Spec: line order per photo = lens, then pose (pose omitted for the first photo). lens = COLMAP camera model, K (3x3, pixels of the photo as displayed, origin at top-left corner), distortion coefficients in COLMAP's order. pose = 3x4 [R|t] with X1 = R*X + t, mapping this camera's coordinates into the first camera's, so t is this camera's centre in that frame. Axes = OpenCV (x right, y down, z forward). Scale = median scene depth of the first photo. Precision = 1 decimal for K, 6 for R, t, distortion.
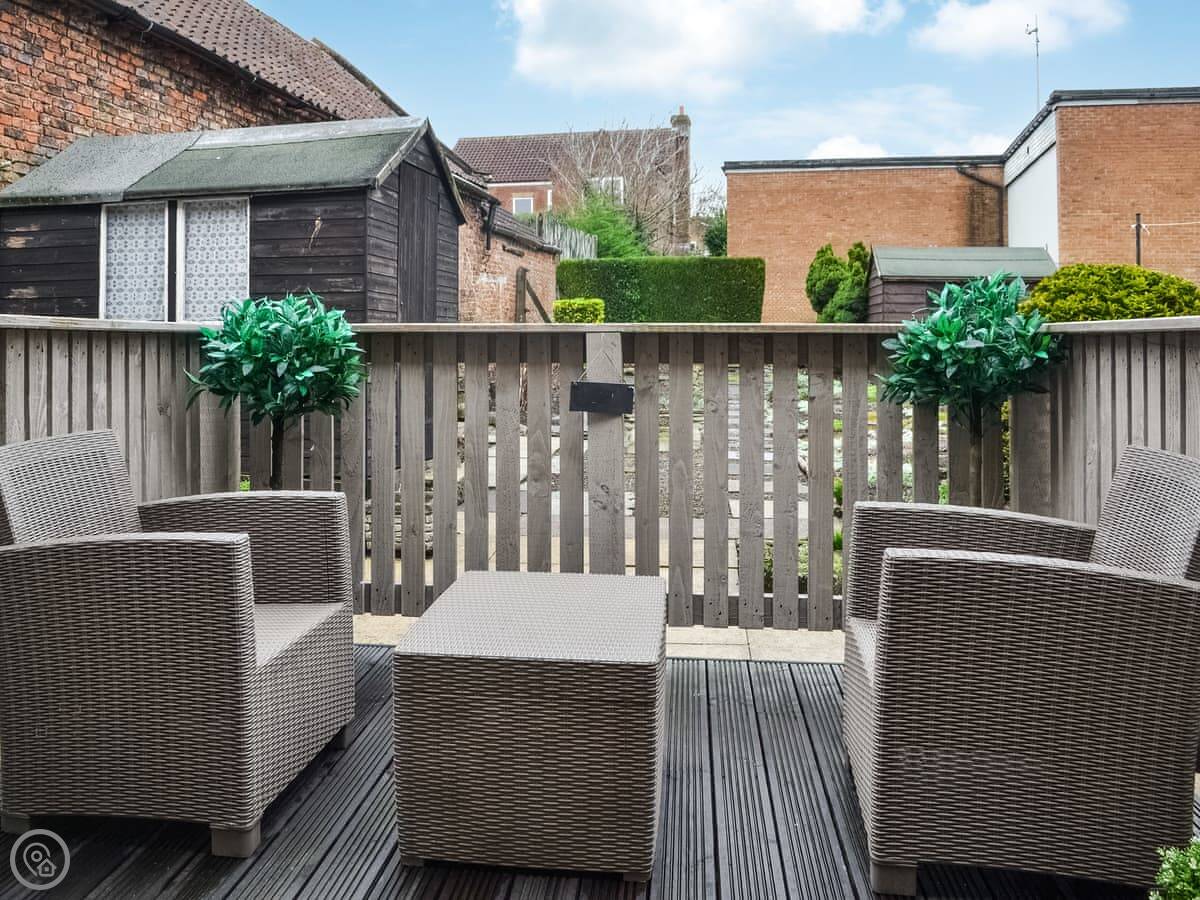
lens RADIAL K [[1179.1, 0, 600.0], [0, 1179.1, 450.0], [0, 0, 1]] dist [-0.091368, -0.012679]
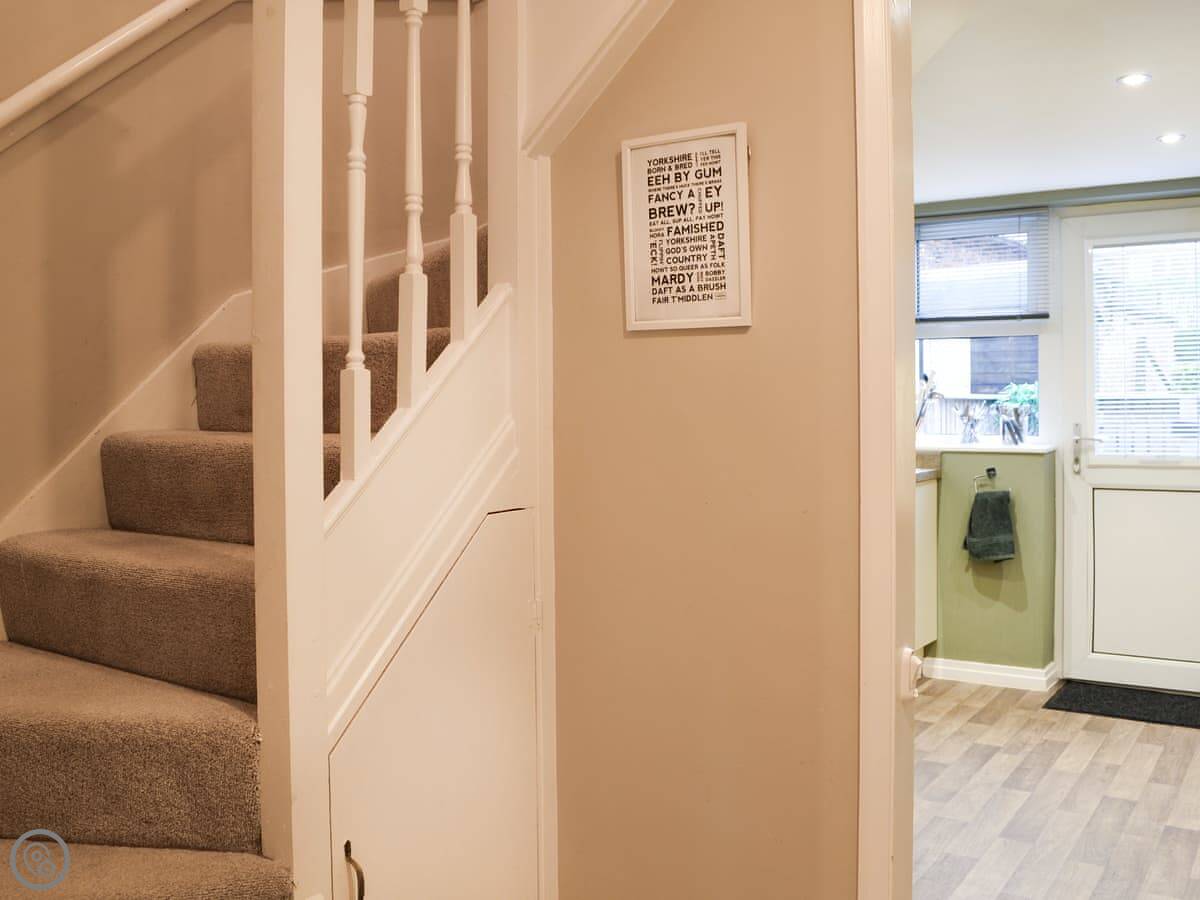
lens RADIAL K [[1107.1, 0, 600.6], [0, 1107.1, 418.9], [0, 0, 1]] dist [-0.082192, 0.000870]
pose [[0.864708, 0.004468, -0.502255, 0.021486], [-0.042323, 0.997052, -0.063996, 0.036721], [0.500488, 0.076595, 0.862348, -0.421513]]
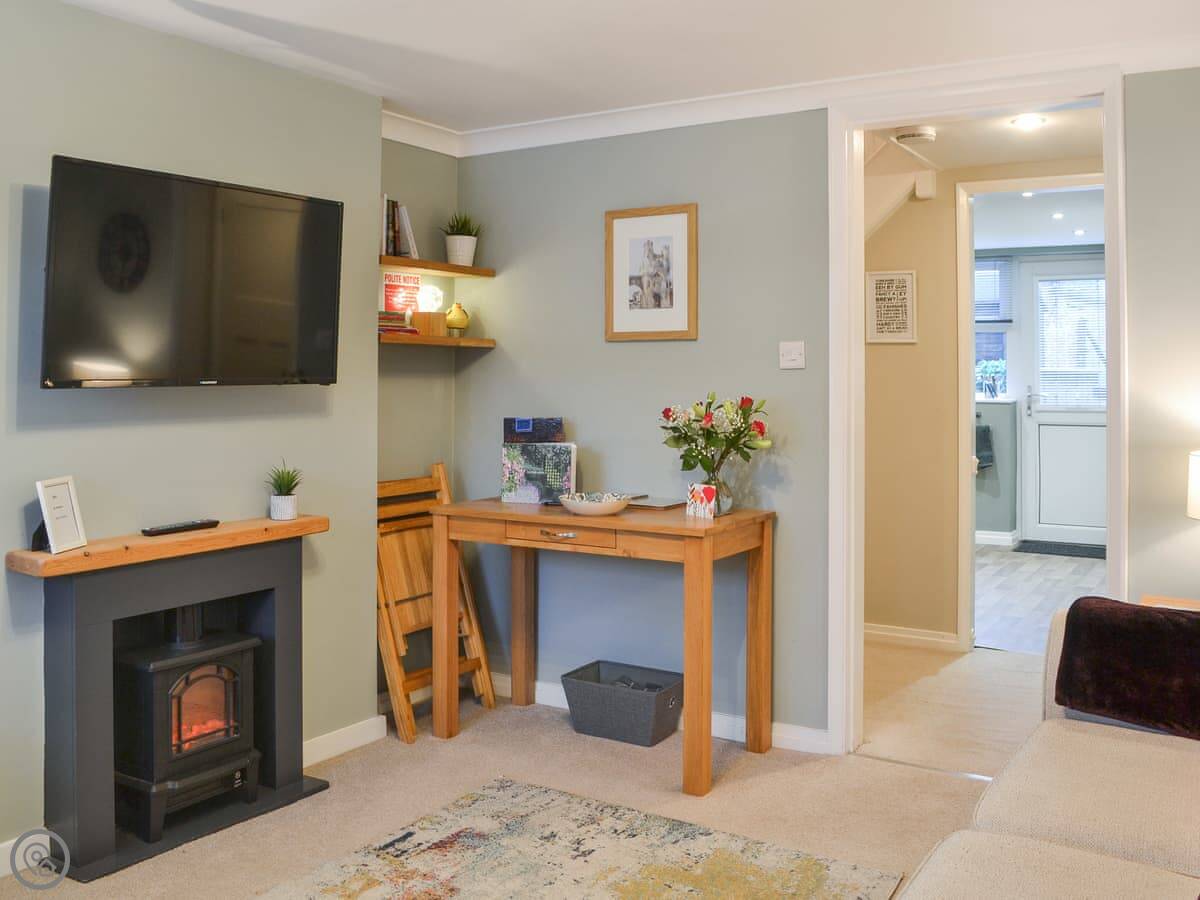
lens RADIAL K [[1095.9, 0, 602.0], [0, 1095.9, 330.6], [0, 0, 1]] dist [-0.089541, -0.001373]
pose [[0.883413, -0.009037, -0.468508, 0.054530], [-0.052092, 0.991723, -0.117354, 0.066458], [0.465691, 0.128077, 0.875630, -0.727527]]
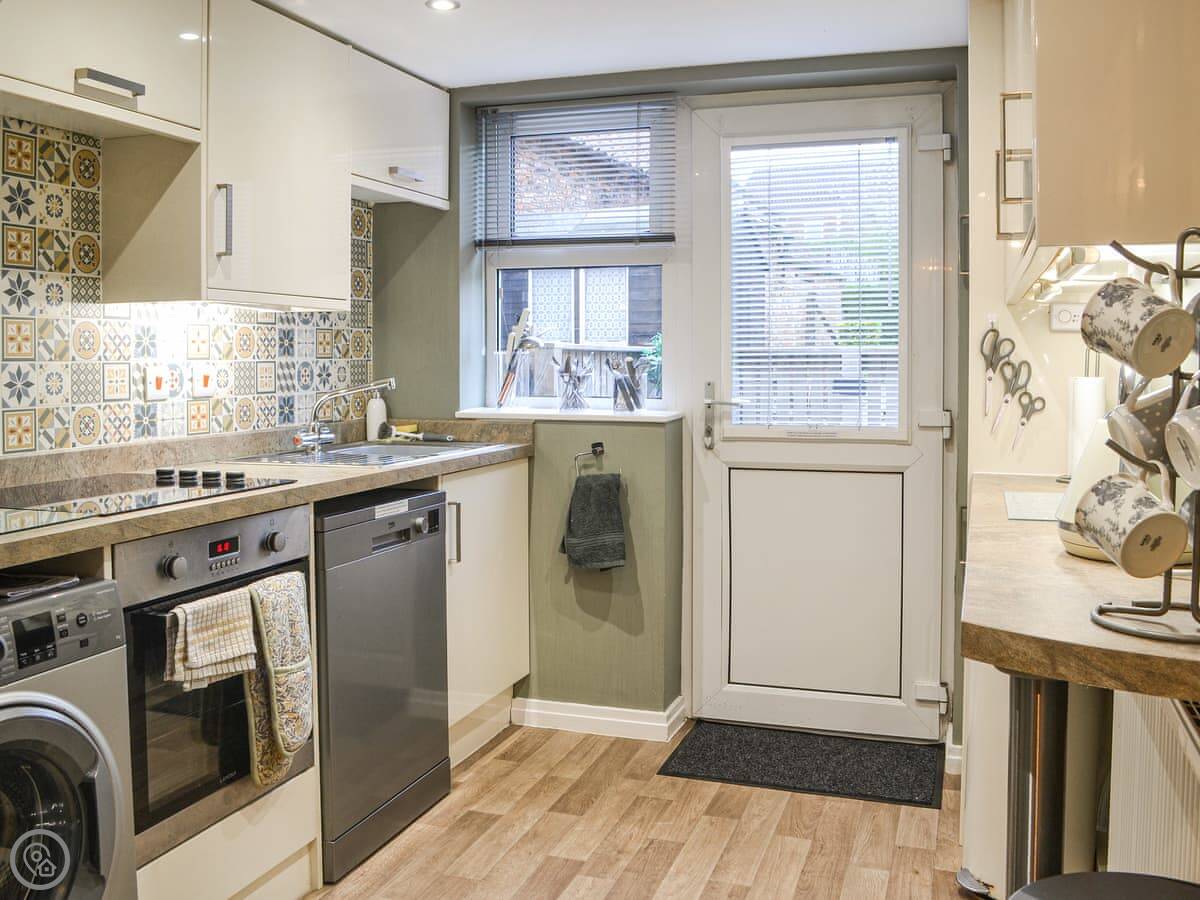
lens RADIAL K [[1107.1, 0, 600.6], [0, 1107.1, 418.9], [0, 0, 1]] dist [-0.082192, 0.000870]
pose [[0.967820, 0.016063, -0.251131, 0.019367], [-0.024719, 0.999203, -0.031354, 0.024499], [0.250427, 0.036553, 0.967445, -0.275575]]
